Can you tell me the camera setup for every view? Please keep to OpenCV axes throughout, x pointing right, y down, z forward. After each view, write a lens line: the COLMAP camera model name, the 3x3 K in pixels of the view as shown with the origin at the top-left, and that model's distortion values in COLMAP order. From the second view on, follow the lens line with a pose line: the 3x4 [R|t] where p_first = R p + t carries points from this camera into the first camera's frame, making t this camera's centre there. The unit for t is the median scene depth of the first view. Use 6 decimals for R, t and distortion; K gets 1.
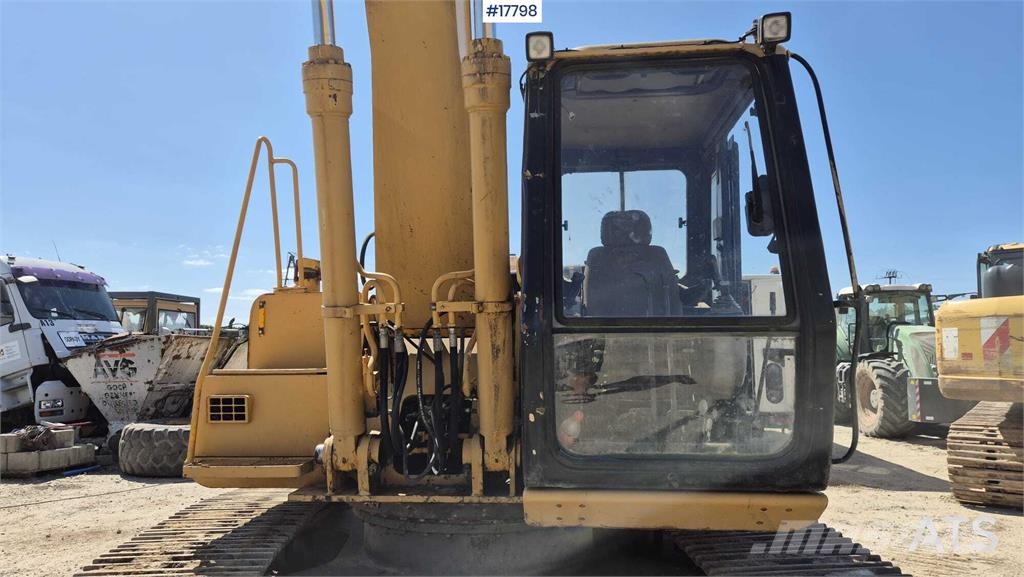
lens RADIAL K [[684.0, 0, 508.5], [0, 684.0, 293.4], [0, 0, 1]] dist [0.078969, -0.066255]
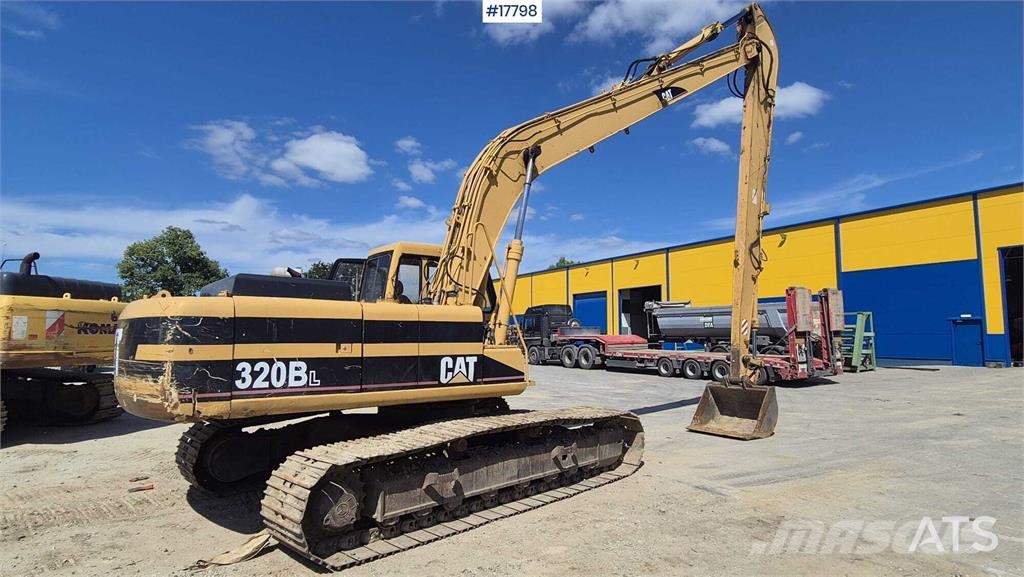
lens RADIAL K [[552.9, 0, 507.2], [0, 552.9, 291.4], [0, 0, 1]] dist [-0.001460, 0.002173]
pose [[-0.657655, 0.059050, 0.751001, -1.861552], [-0.070699, 0.987685, -0.139572, 0.199176], [-0.749994, -0.144886, -0.645381, 2.316951]]
